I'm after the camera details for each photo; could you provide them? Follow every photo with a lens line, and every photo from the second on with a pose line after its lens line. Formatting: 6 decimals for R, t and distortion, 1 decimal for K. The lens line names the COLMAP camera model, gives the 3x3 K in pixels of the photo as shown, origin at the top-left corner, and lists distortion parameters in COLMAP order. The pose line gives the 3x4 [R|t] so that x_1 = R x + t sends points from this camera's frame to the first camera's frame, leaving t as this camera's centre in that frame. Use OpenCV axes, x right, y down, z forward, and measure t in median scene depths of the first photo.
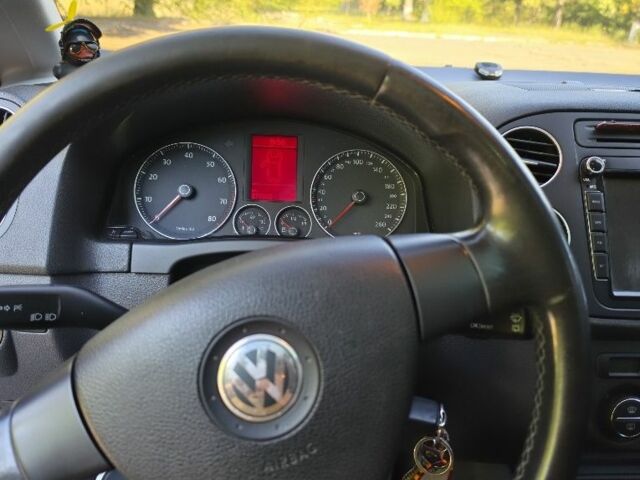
lens RADIAL K [[632.5, 0, 320.0], [0, 632.5, 240.0], [0, 0, 1]] dist [0.080427, -0.196309]
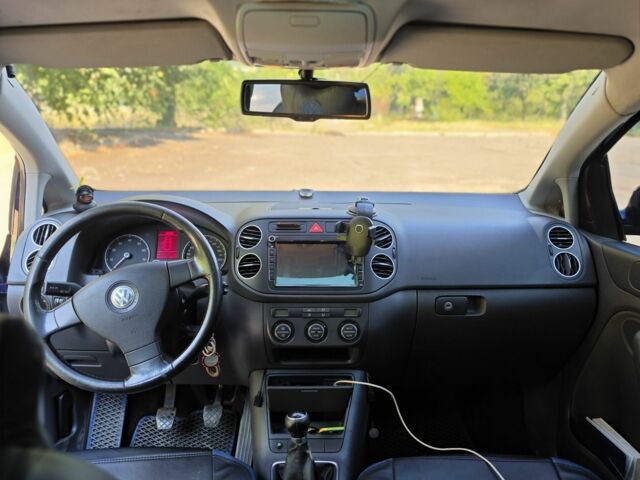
lens RADIAL K [[632.5, 0, 320.0], [0, 632.5, 240.0], [0, 0, 1]] dist [0.080427, -0.196309]
pose [[0.999054, -0.026370, -0.034590, 0.565188], [0.021100, 0.989245, -0.144739, 0.215159], [0.038035, 0.143872, 0.988865, -1.260333]]
